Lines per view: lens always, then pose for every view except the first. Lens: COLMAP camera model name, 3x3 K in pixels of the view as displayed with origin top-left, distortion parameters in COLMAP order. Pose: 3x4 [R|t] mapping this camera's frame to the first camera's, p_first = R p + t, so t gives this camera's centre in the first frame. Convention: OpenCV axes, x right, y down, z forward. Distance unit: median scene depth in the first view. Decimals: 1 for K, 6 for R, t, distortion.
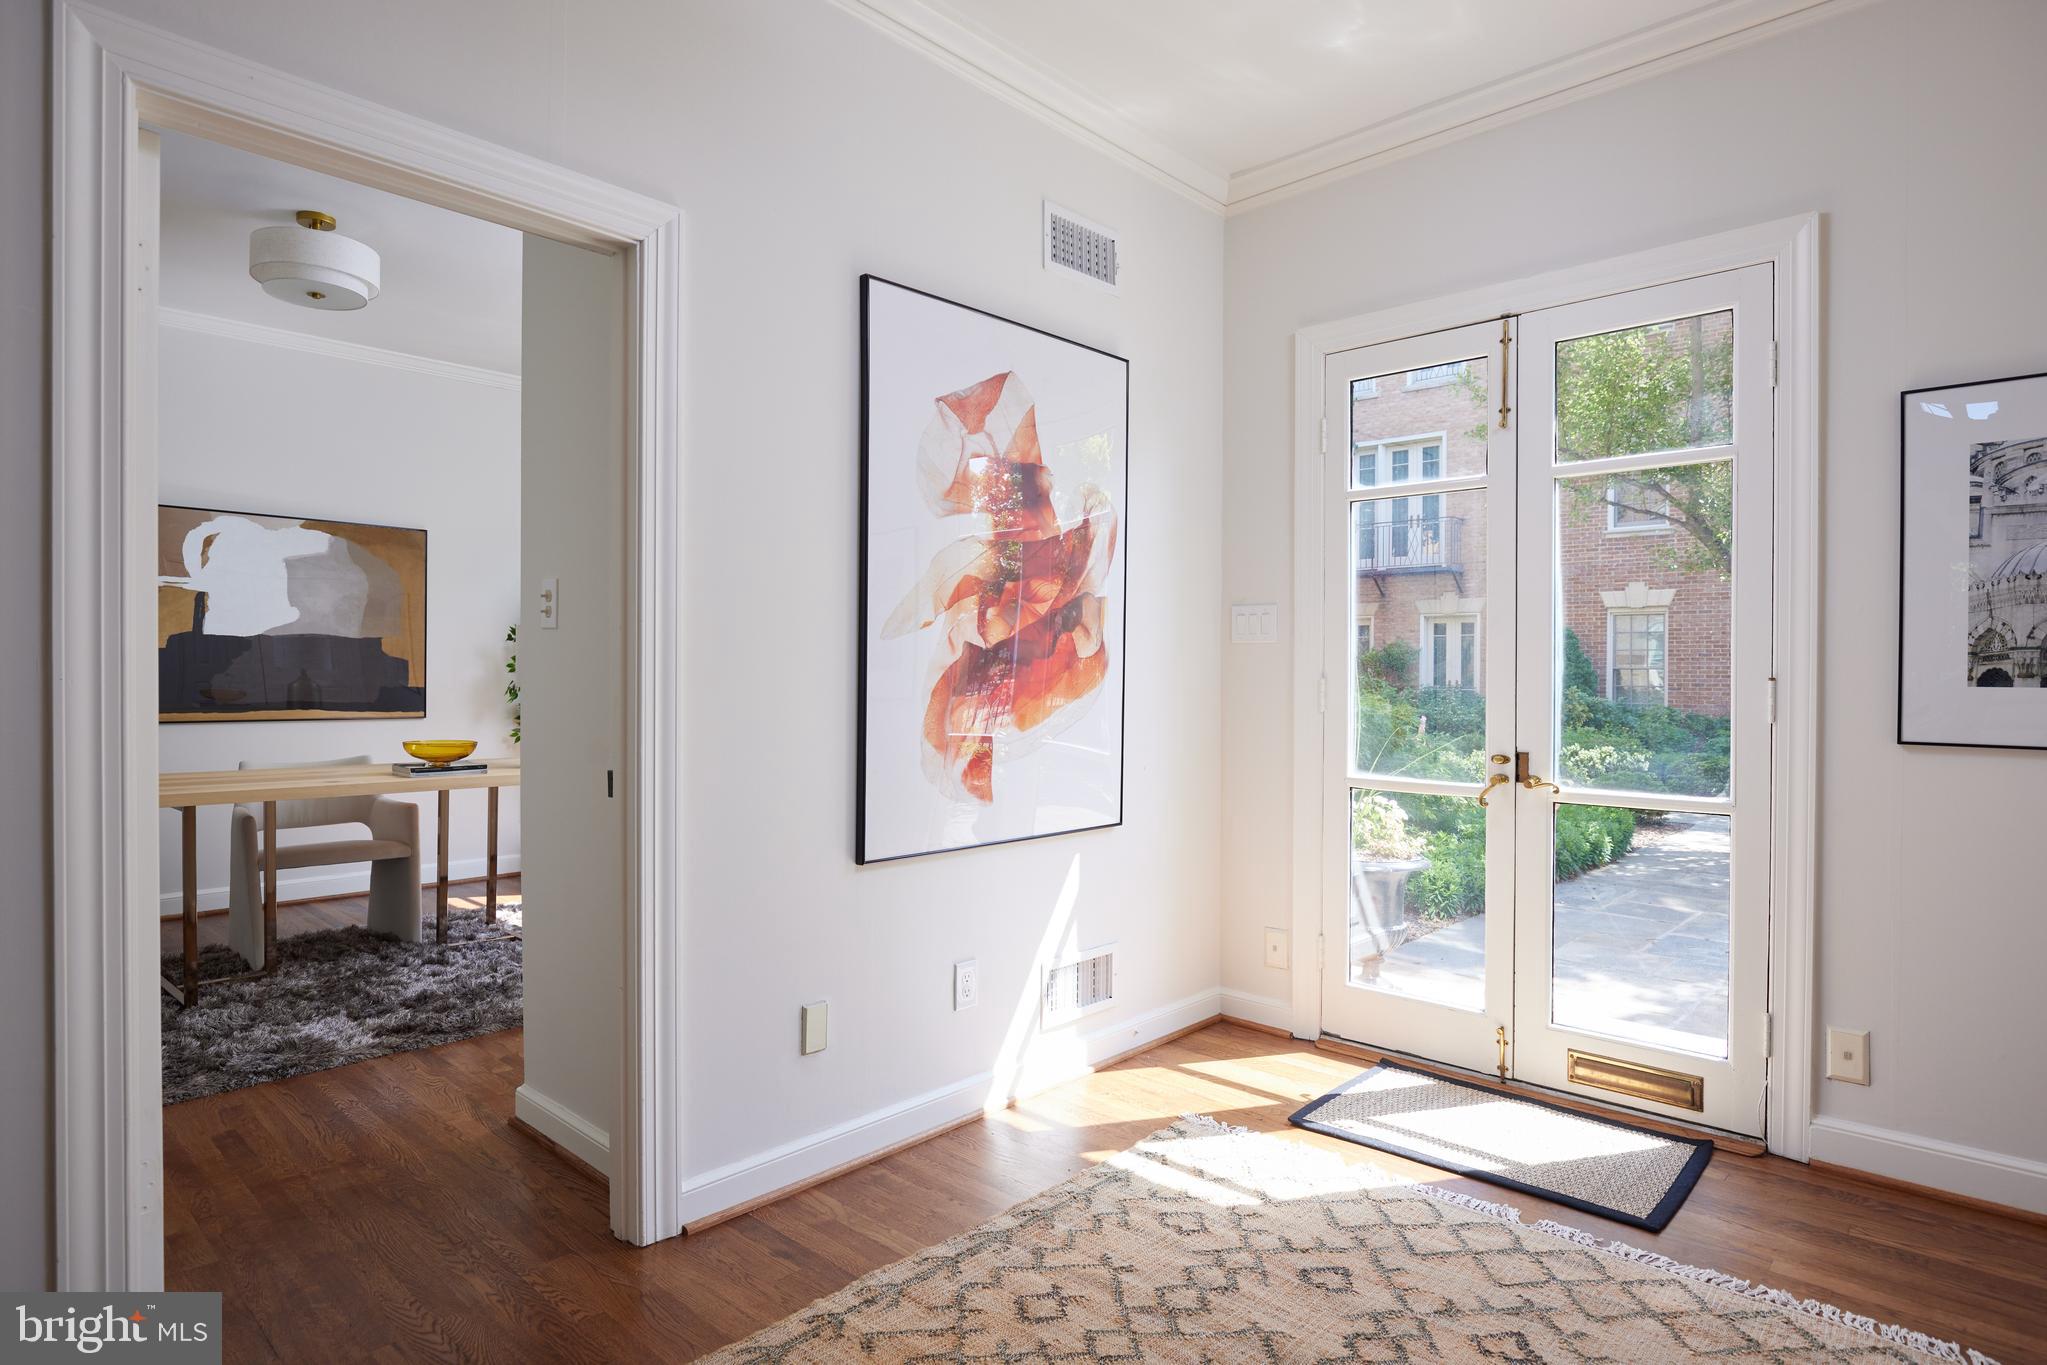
lens RADIAL K [[1143.6, 0, 1022.7], [0, 1143.6, 680.1], [0, 0, 1]] dist [-0.006732, -0.000503]
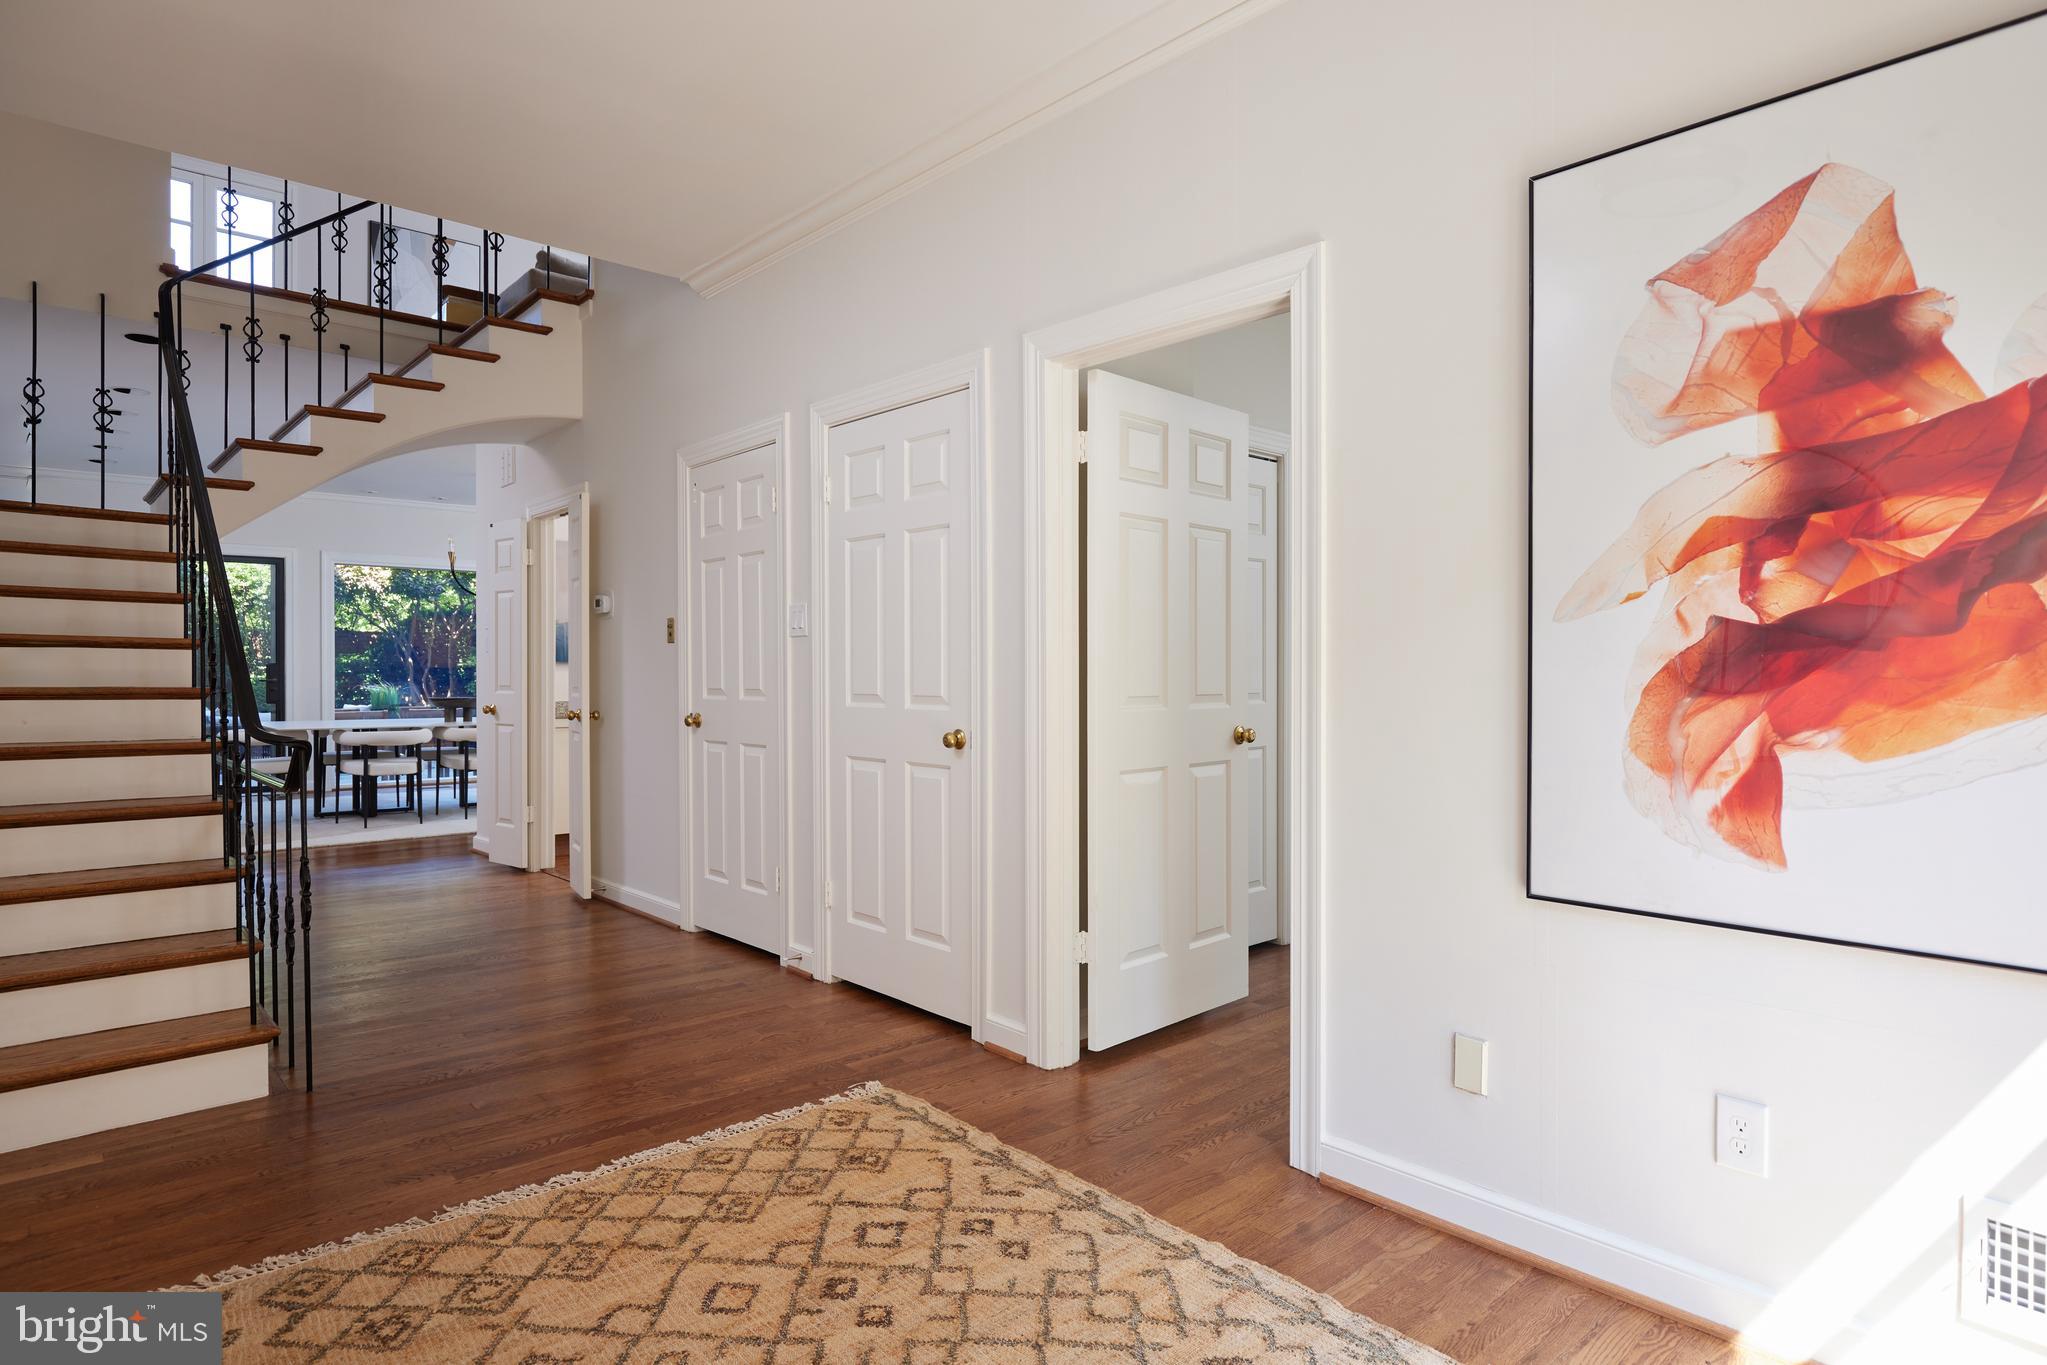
lens RADIAL K [[1143.6, 0, 1023.9], [0, 1143.6, 677.5], [0, 0, 1]] dist [-0.006732, -0.000503]
pose [[-0.102024, 0.000465, -0.994782, 0.656628], [-0.011493, 0.999933, 0.001646, 0.005859], [0.994716, 0.011601, -0.102012, 0.663918]]
